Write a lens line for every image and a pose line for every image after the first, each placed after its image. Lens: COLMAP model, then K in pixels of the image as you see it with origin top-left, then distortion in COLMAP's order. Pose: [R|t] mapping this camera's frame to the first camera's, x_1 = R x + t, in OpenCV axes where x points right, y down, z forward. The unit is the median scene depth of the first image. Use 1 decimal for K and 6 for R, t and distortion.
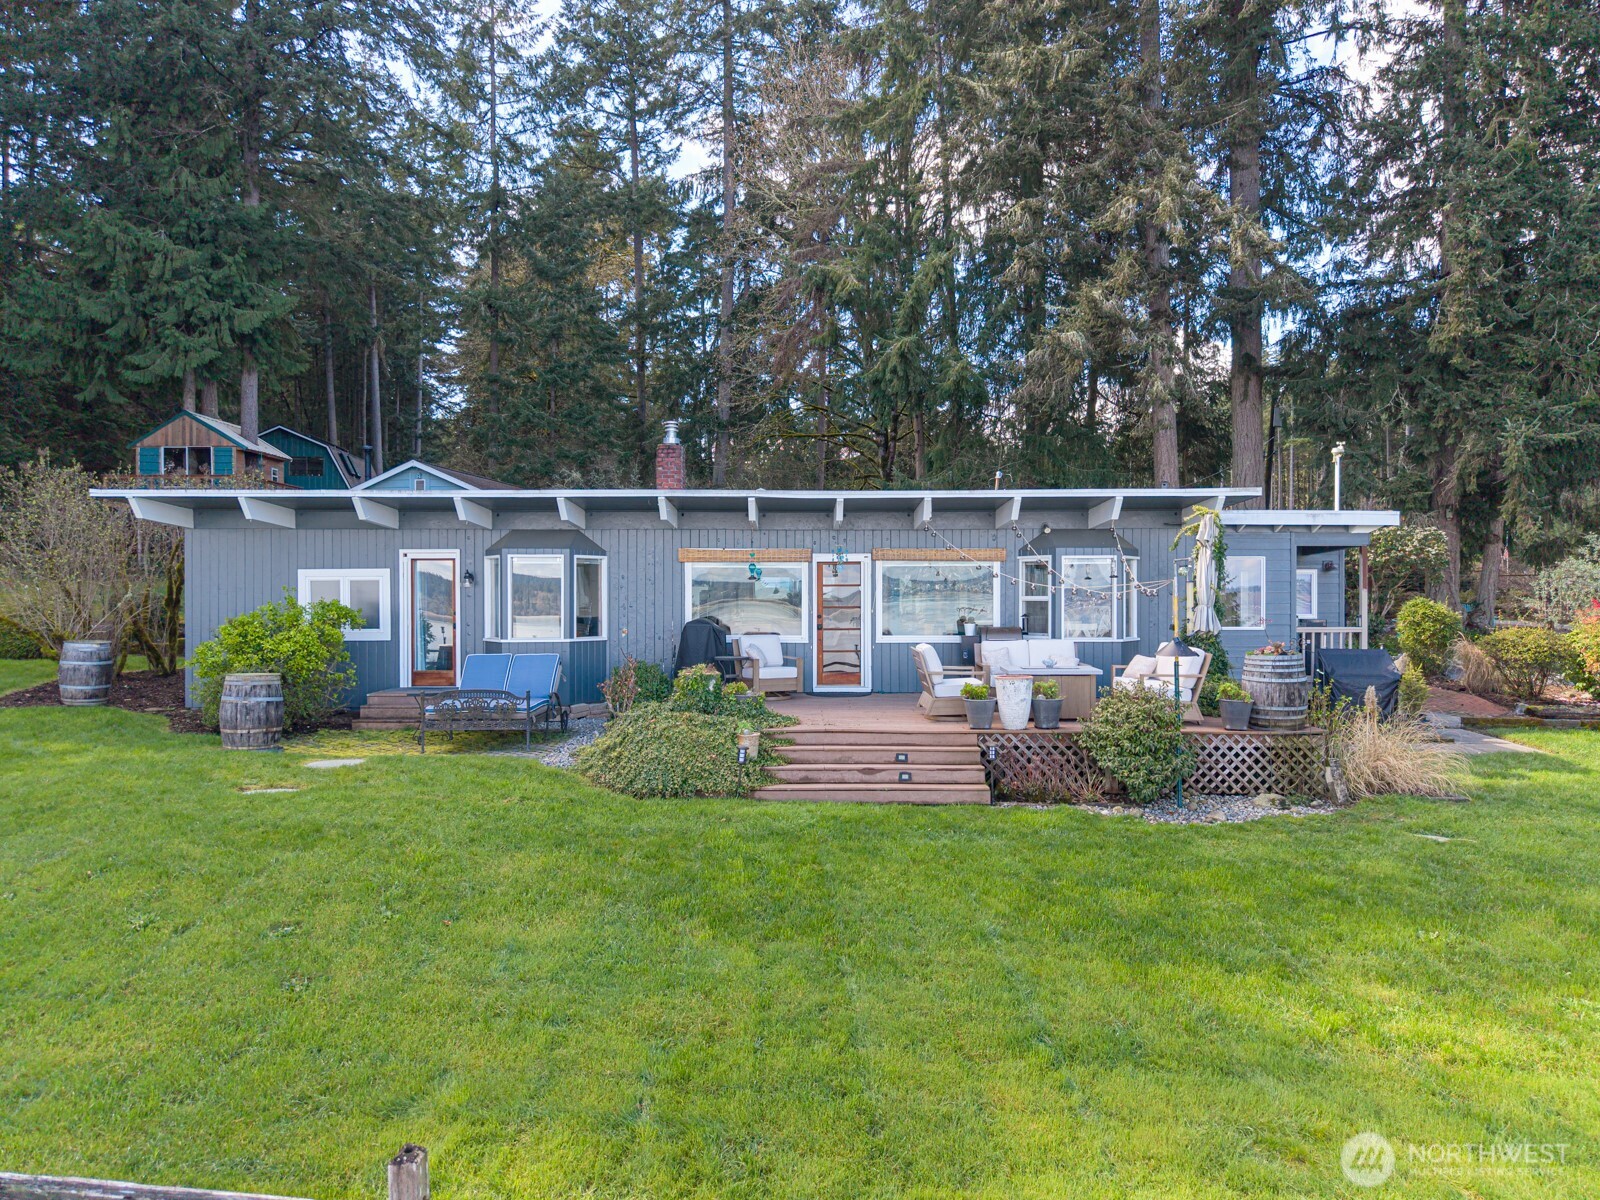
lens RADIAL K [[1120.2, 0, 798.2], [0, 1120.2, 632.0], [0, 0, 1]] dist [0.002471, 0.000151]
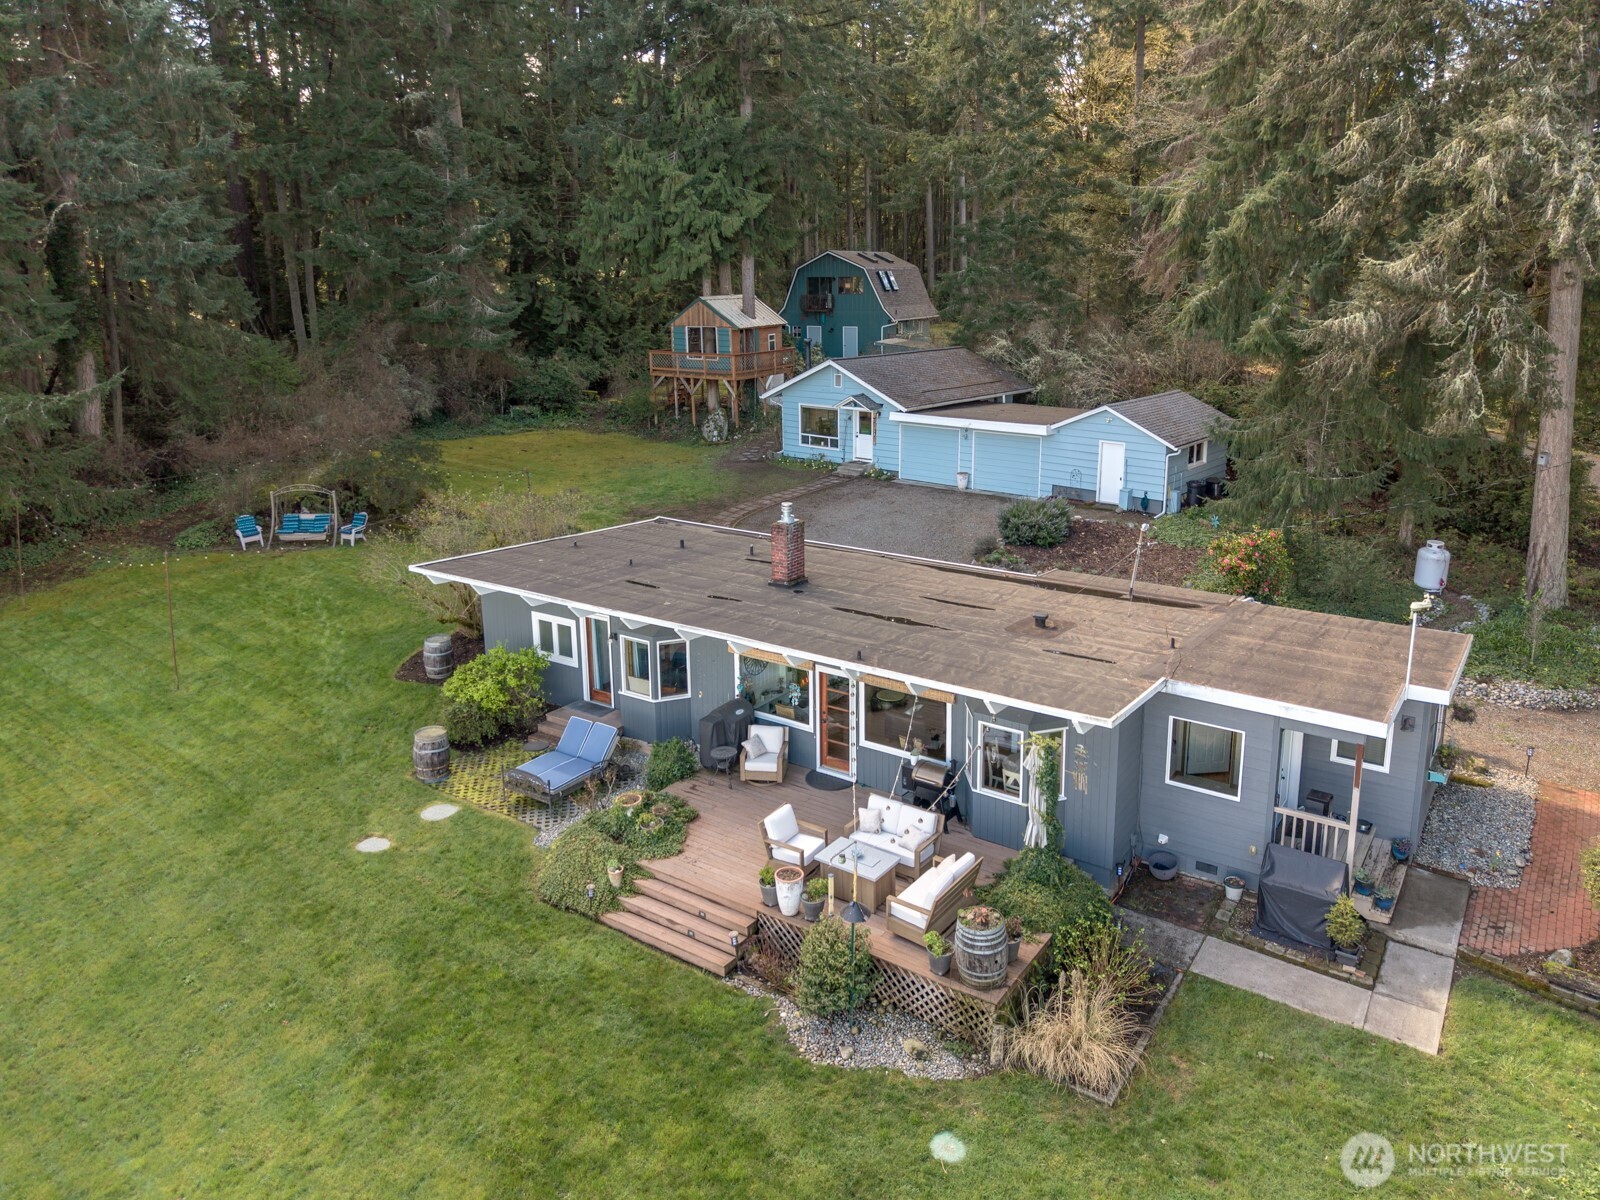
lens RADIAL K [[1088.8, 0, 800.0], [0, 1088.8, 600.0], [0, 0, 1]] dist [0.015598, -0.000174]
pose [[0.818664, 0.152327, -0.553702, 0.283142], [-0.002455, 0.965099, 0.261874, -0.197679], [0.574268, -0.213028, 0.790465, 0.029104]]
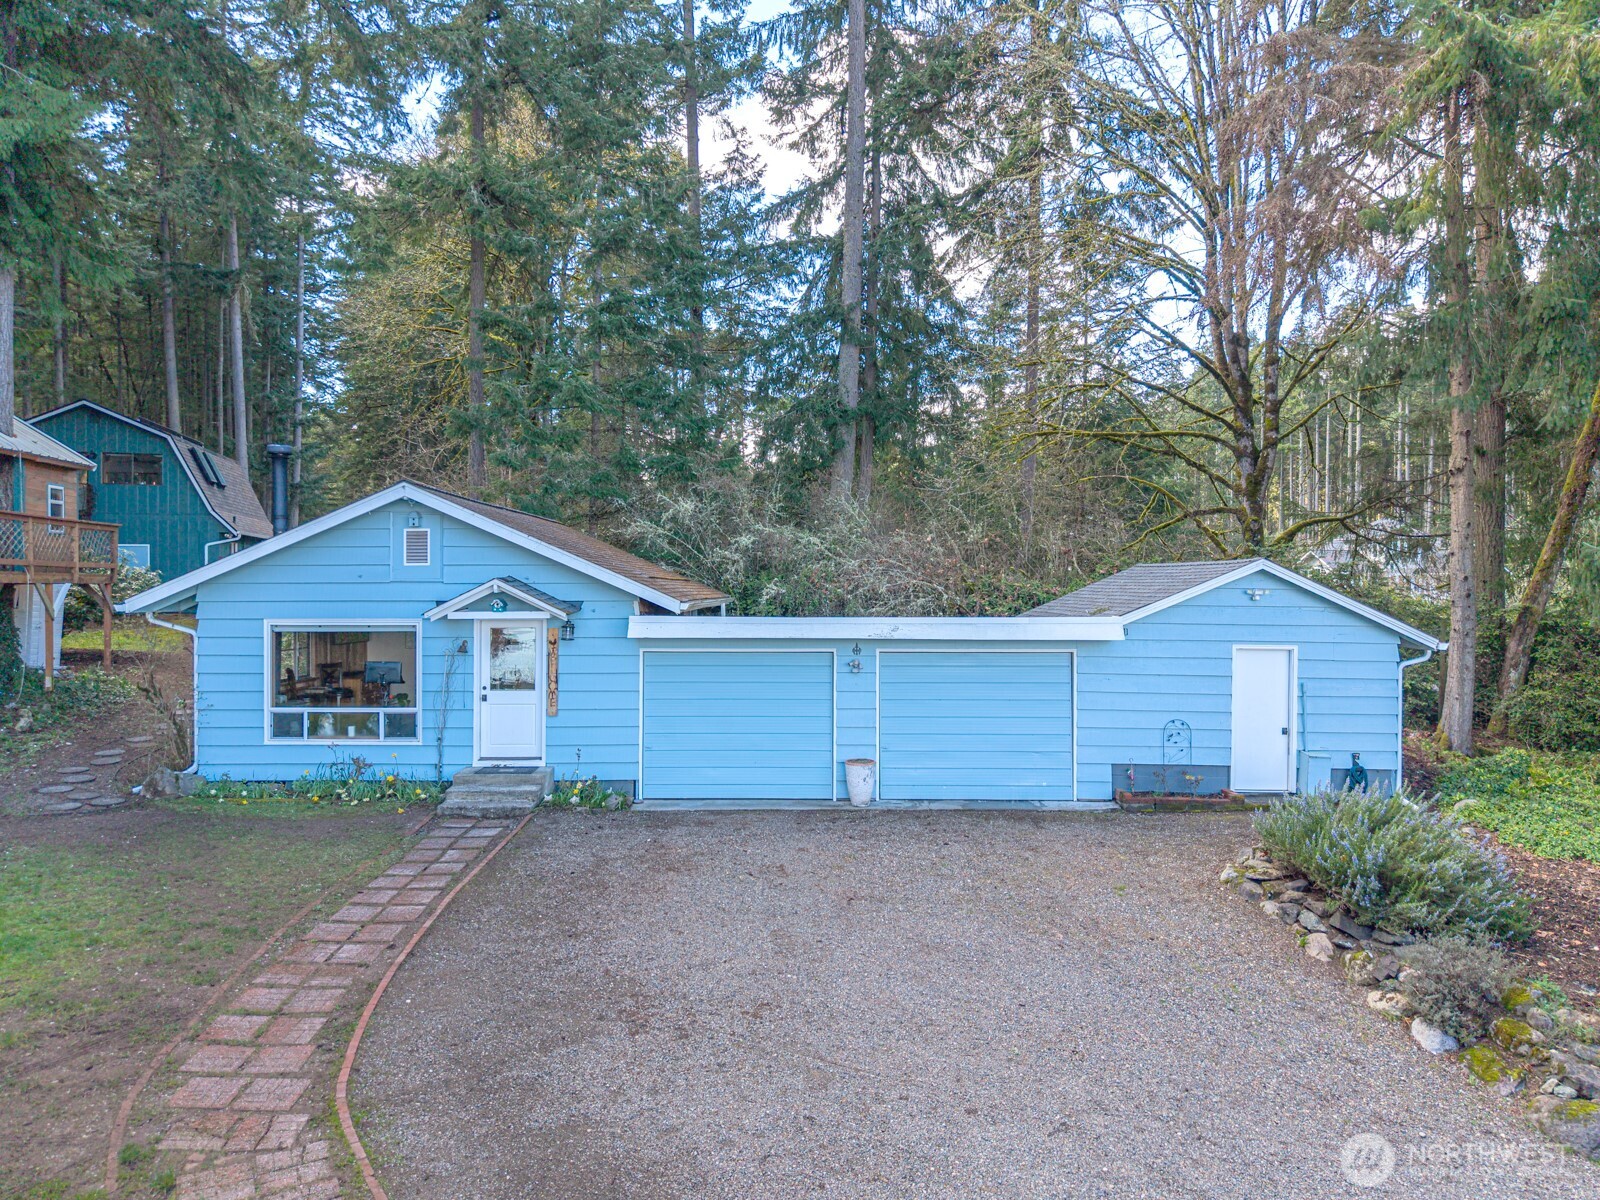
lens RADIAL K [[1088.8, 0, 800.0], [0, 1088.8, 600.0], [0, 0, 1]] dist [0.015598, -0.000174]
pose [[0.991525, -0.002963, 0.129882, -0.239475], [0.005418, 0.999813, -0.018554, -0.097318], [-0.129803, 0.019100, 0.991356, 0.559942]]
